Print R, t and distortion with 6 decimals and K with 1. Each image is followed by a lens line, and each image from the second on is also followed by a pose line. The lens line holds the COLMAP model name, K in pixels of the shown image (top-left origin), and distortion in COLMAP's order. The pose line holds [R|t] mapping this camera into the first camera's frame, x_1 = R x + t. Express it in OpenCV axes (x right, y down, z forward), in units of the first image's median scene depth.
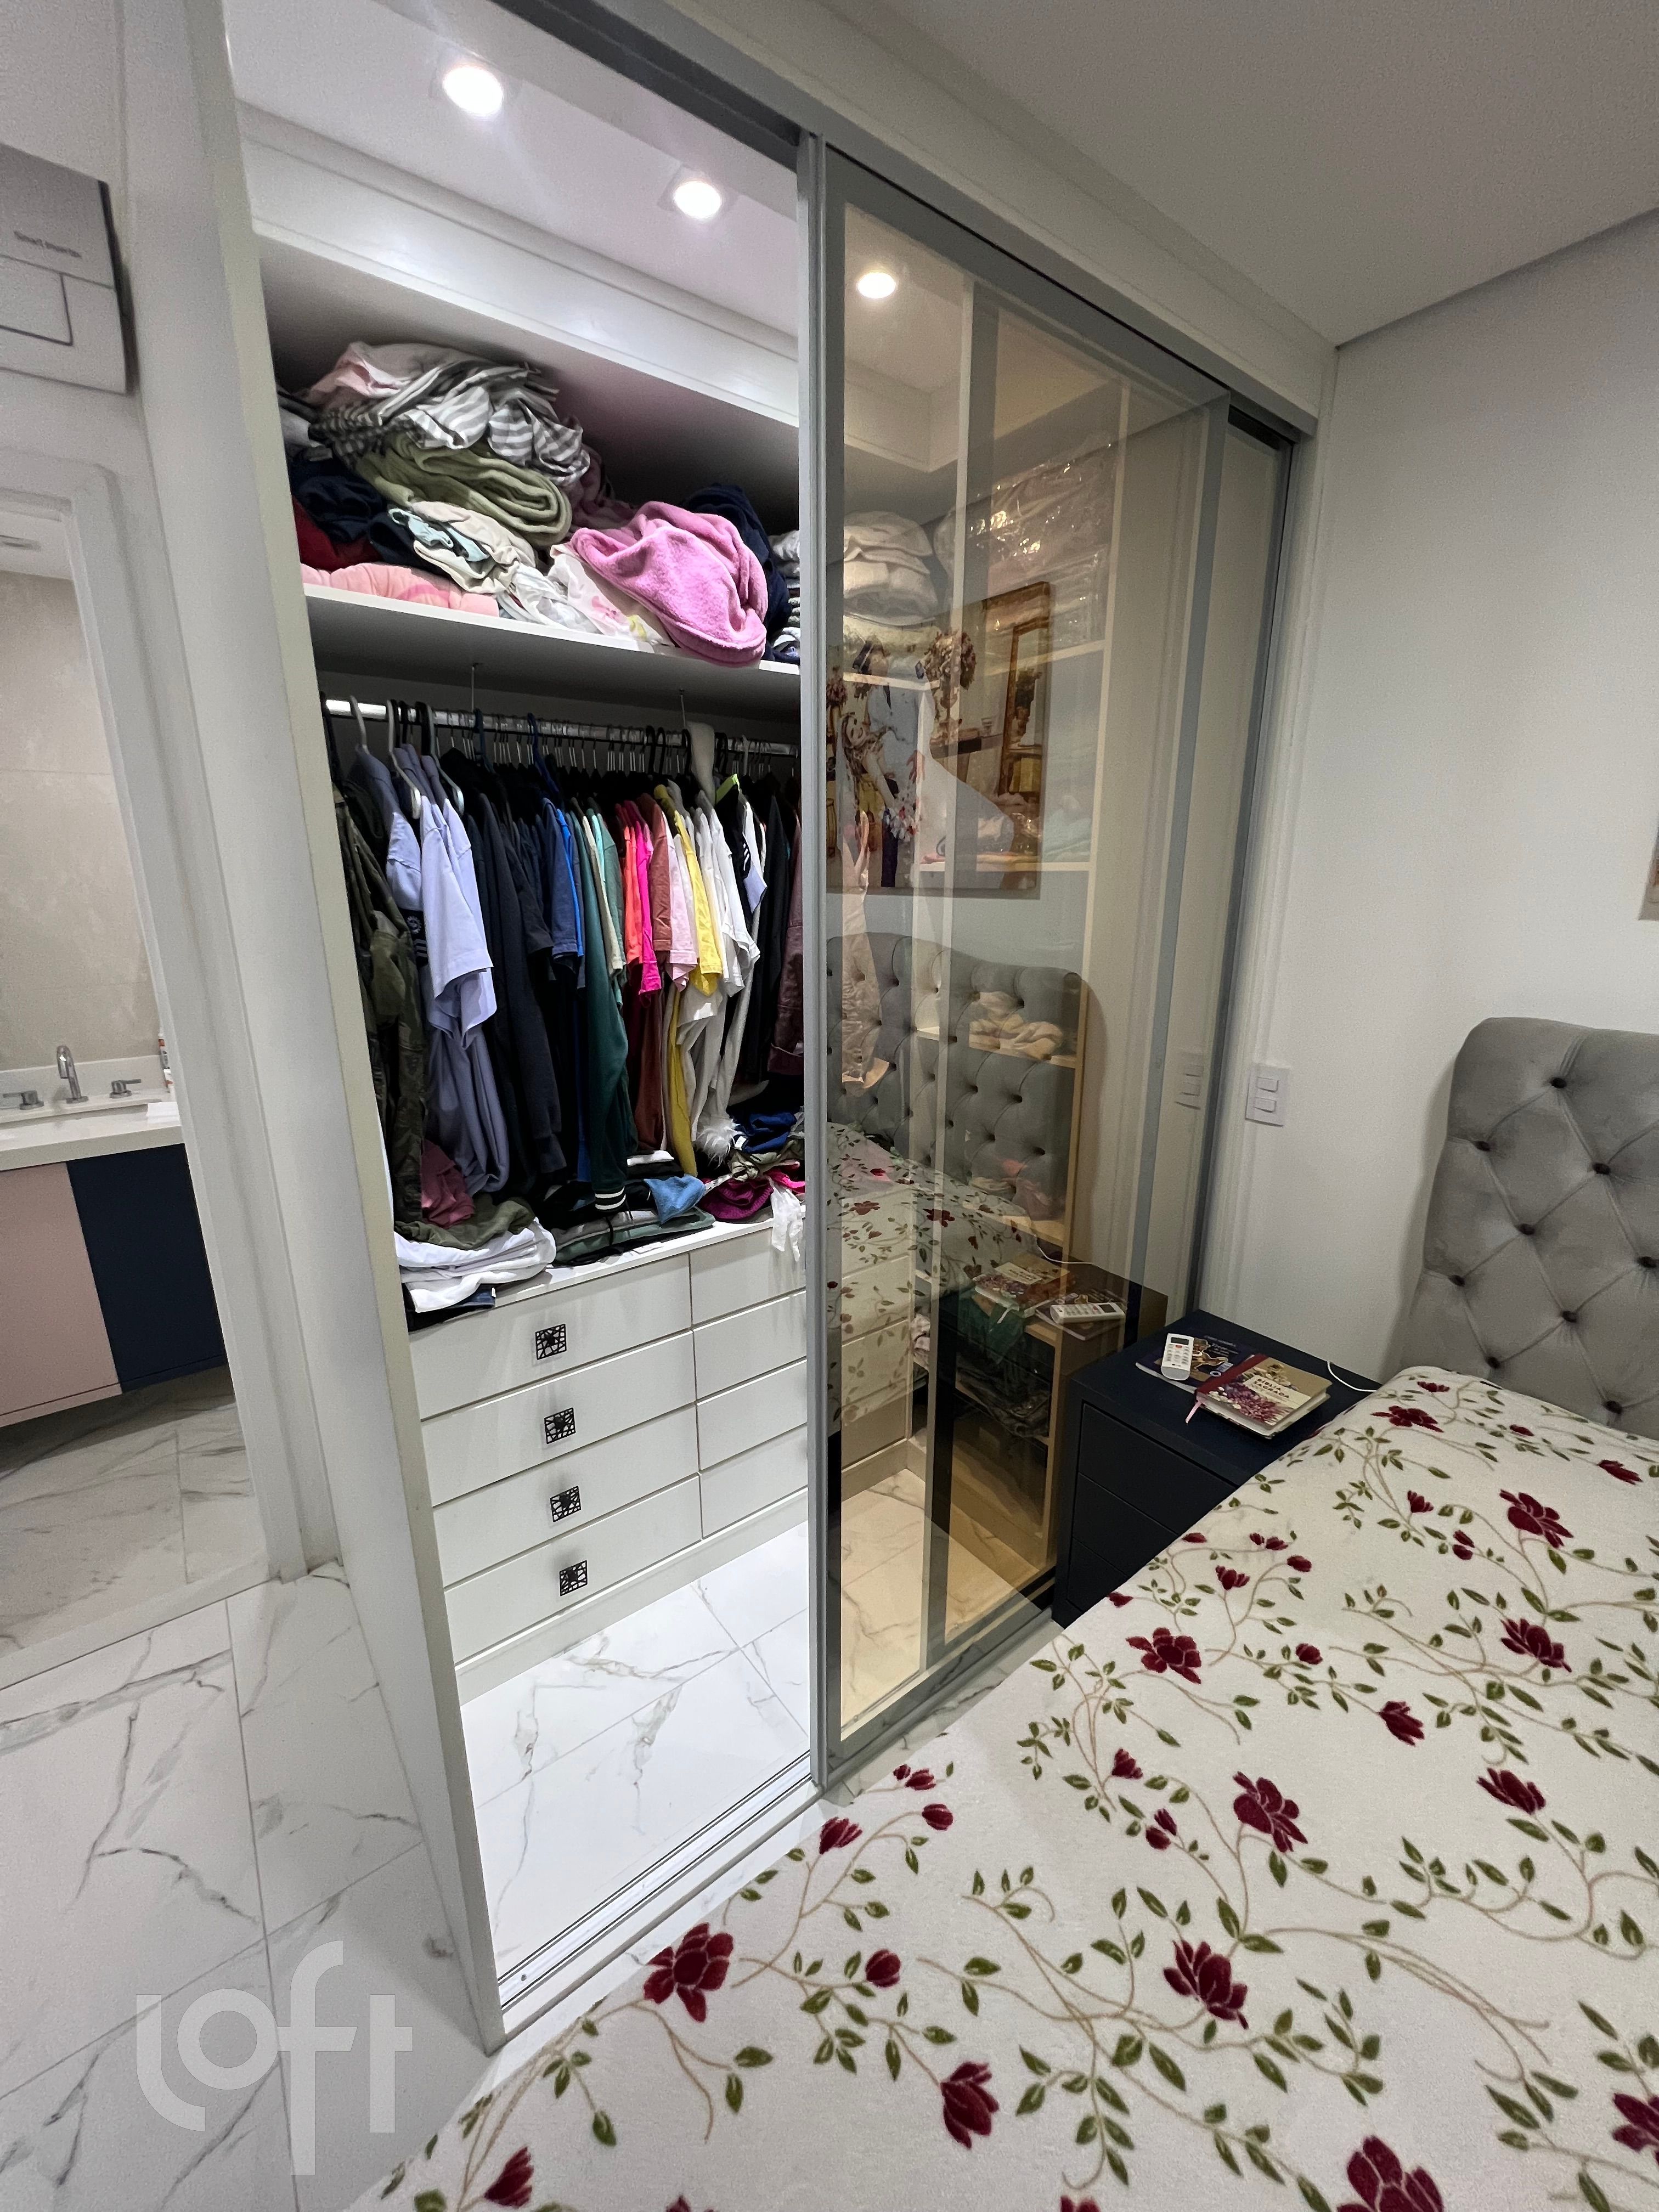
lens RADIAL K [[881.6, 0, 832.5], [0, 881.6, 1100.1], [0, 0, 1]] dist [-0.001877, 0.000357]
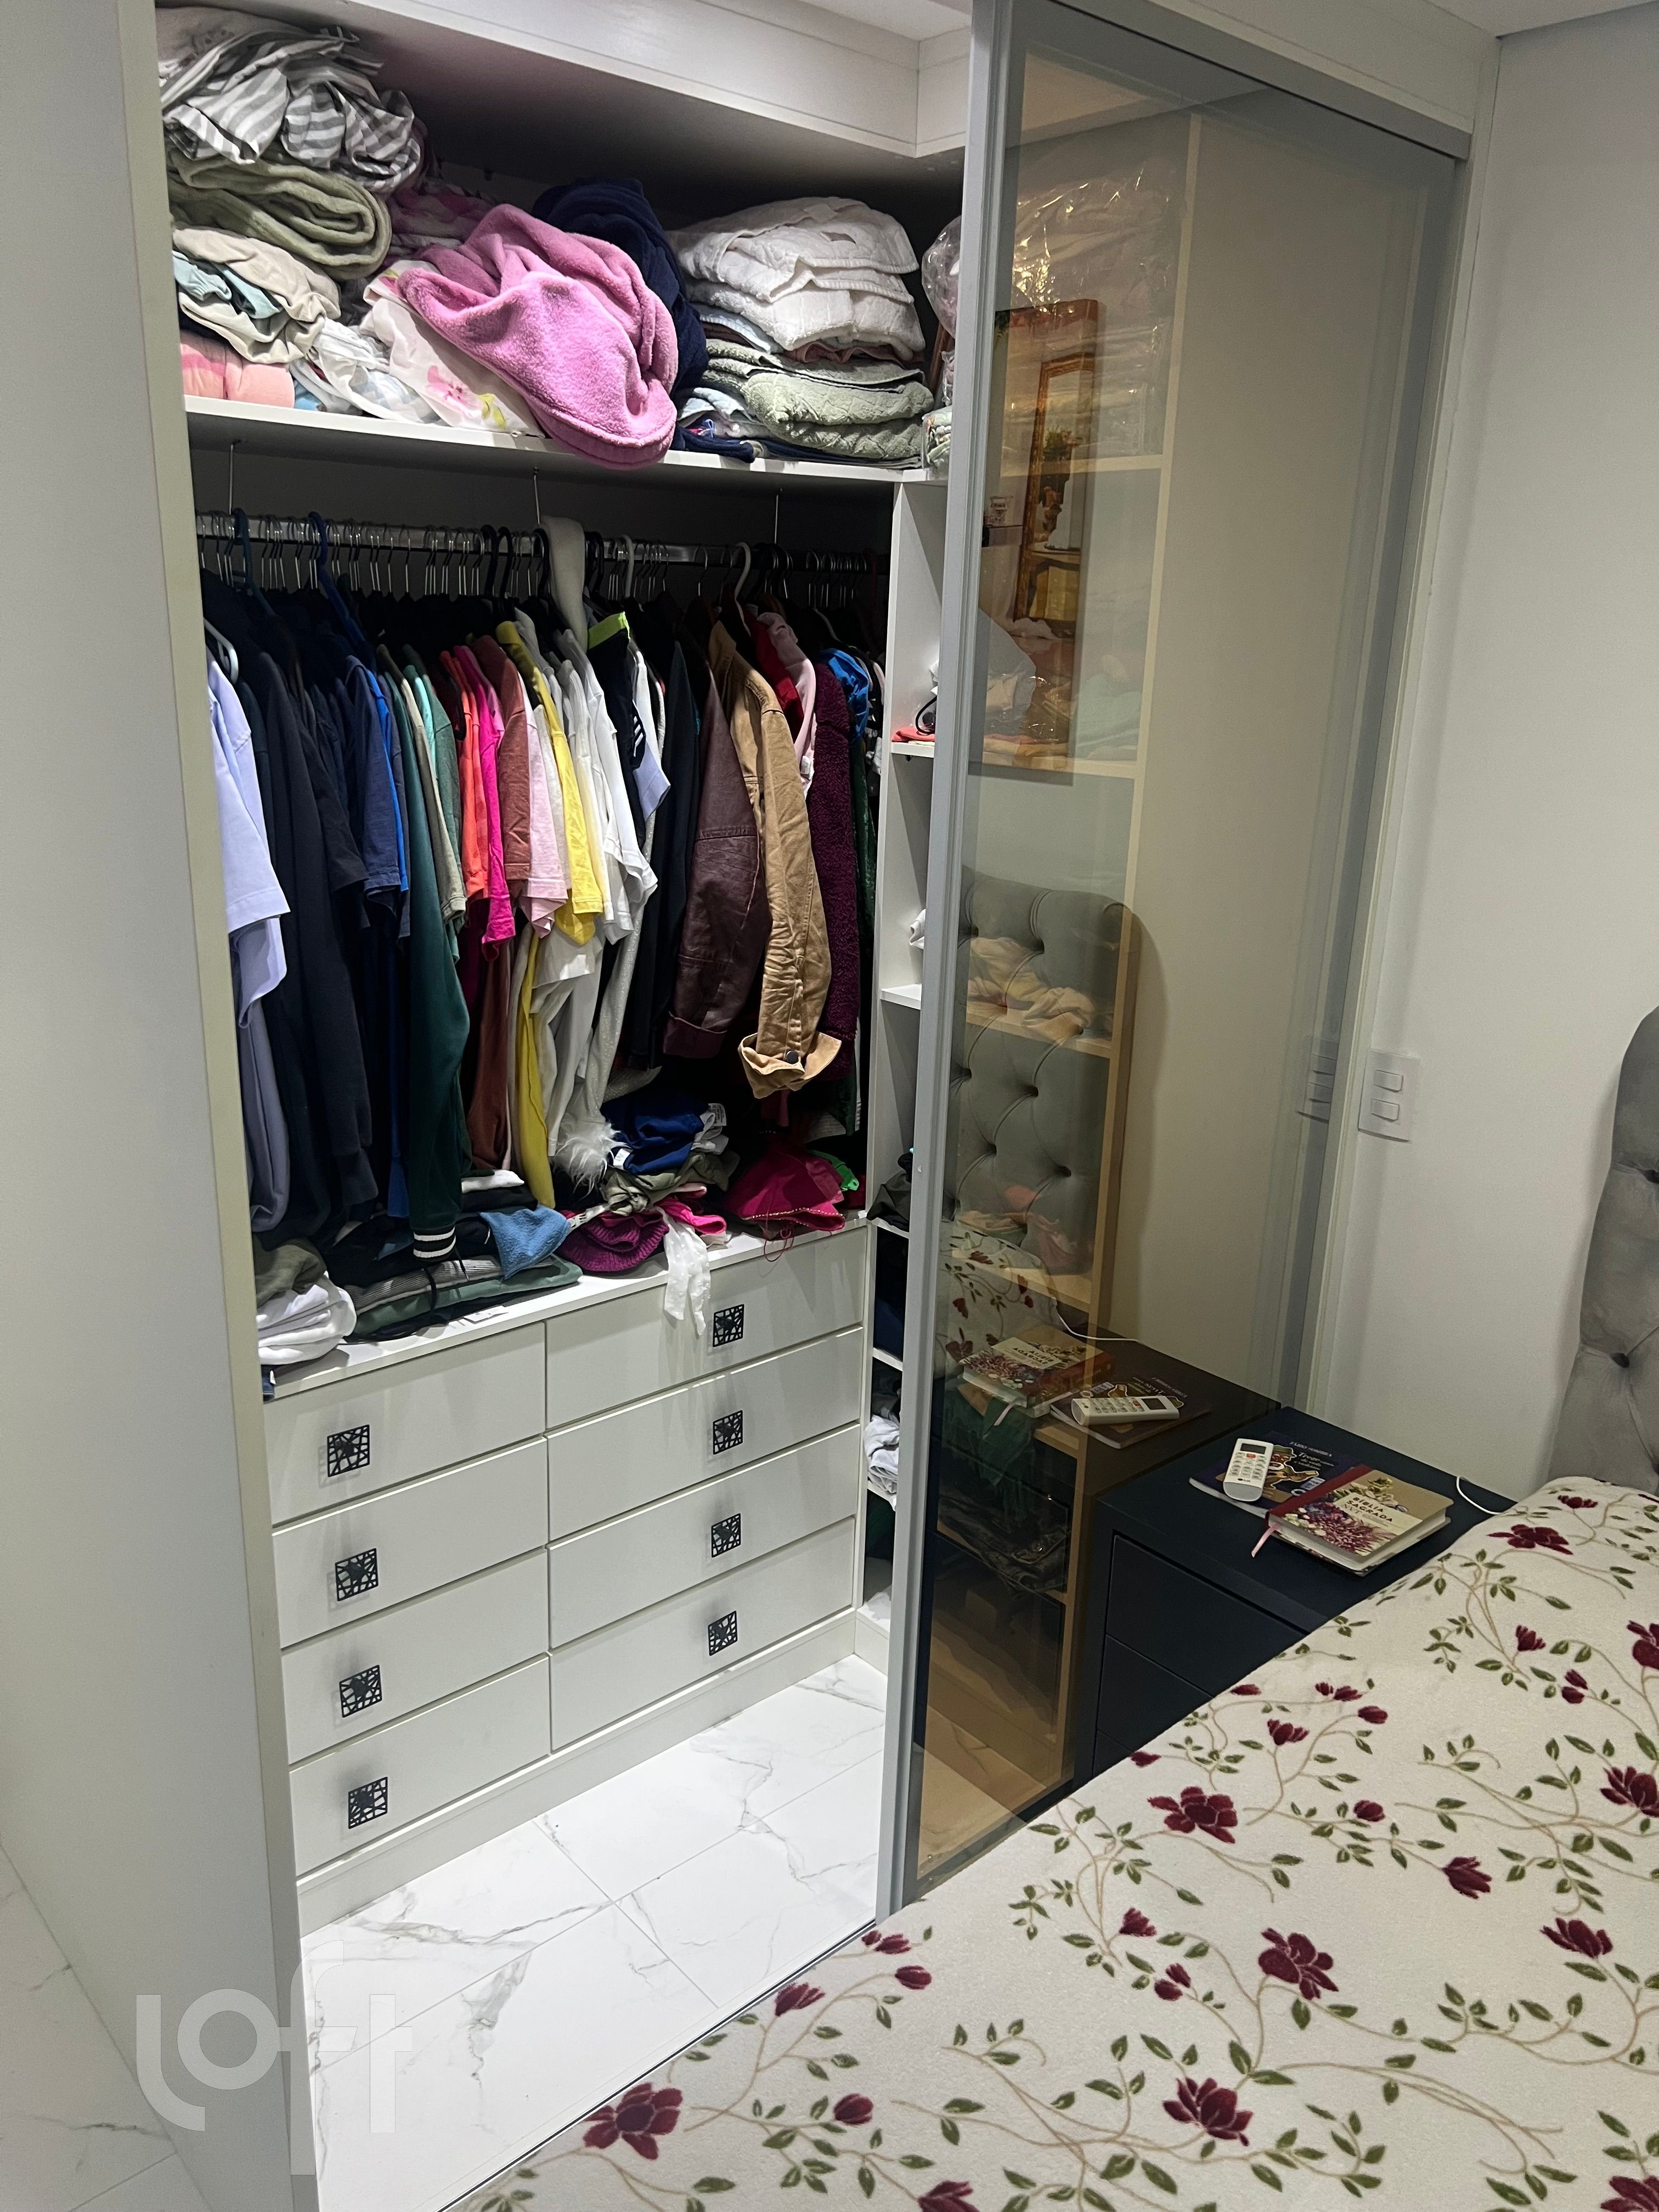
lens RADIAL K [[1655.6, 0, 833.2], [0, 1655.6, 1116.5], [0, 0, 1]] dist [0.073943, -0.085617]
pose [[0.996633, 0.010354, 0.081333, -0.061425], [-0.013411, 0.999221, 0.037127, -0.043555], [-0.080885, -0.038092, 0.995995, -0.358983]]
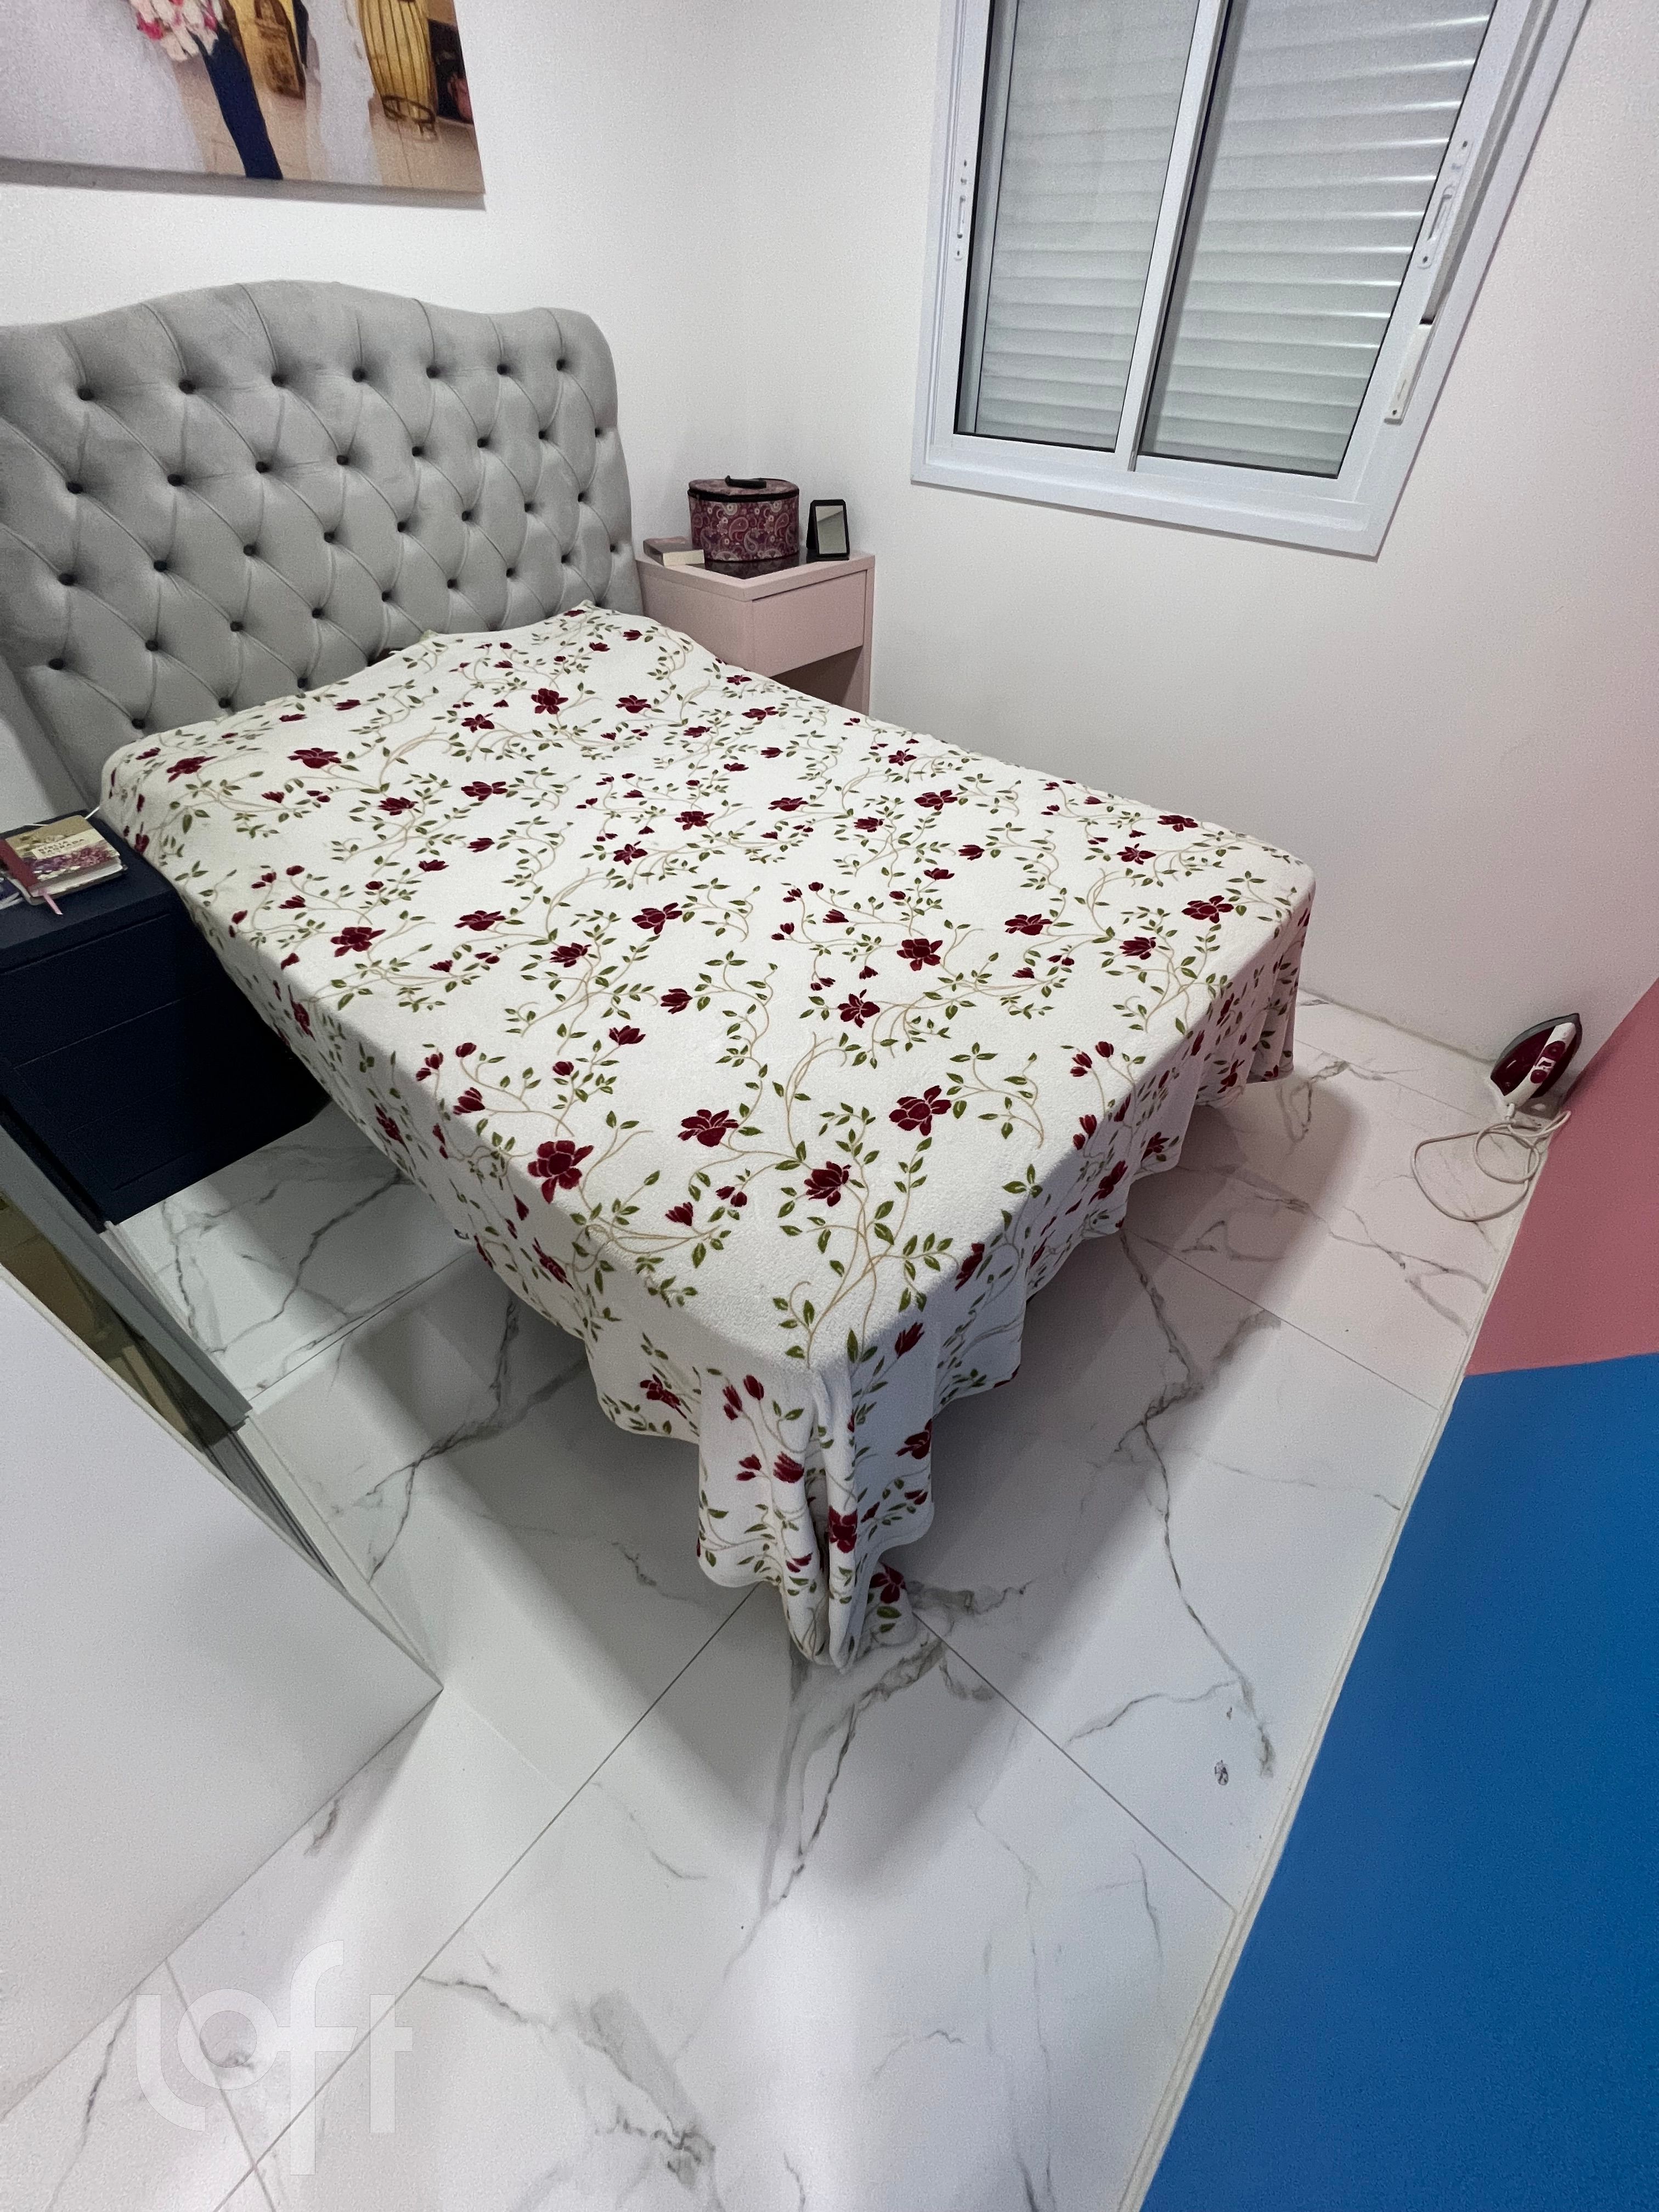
lens RADIAL K [[881.6, 0, 832.5], [0, 881.6, 1100.1], [0, 0, 1]] dist [-0.001877, 0.000357]
pose [[-0.200745, -0.671715, 0.713092, -0.625819], [0.238198, 0.672596, 0.700625, 0.046499], [-0.950244, 0.310504, 0.024982, 0.300097]]
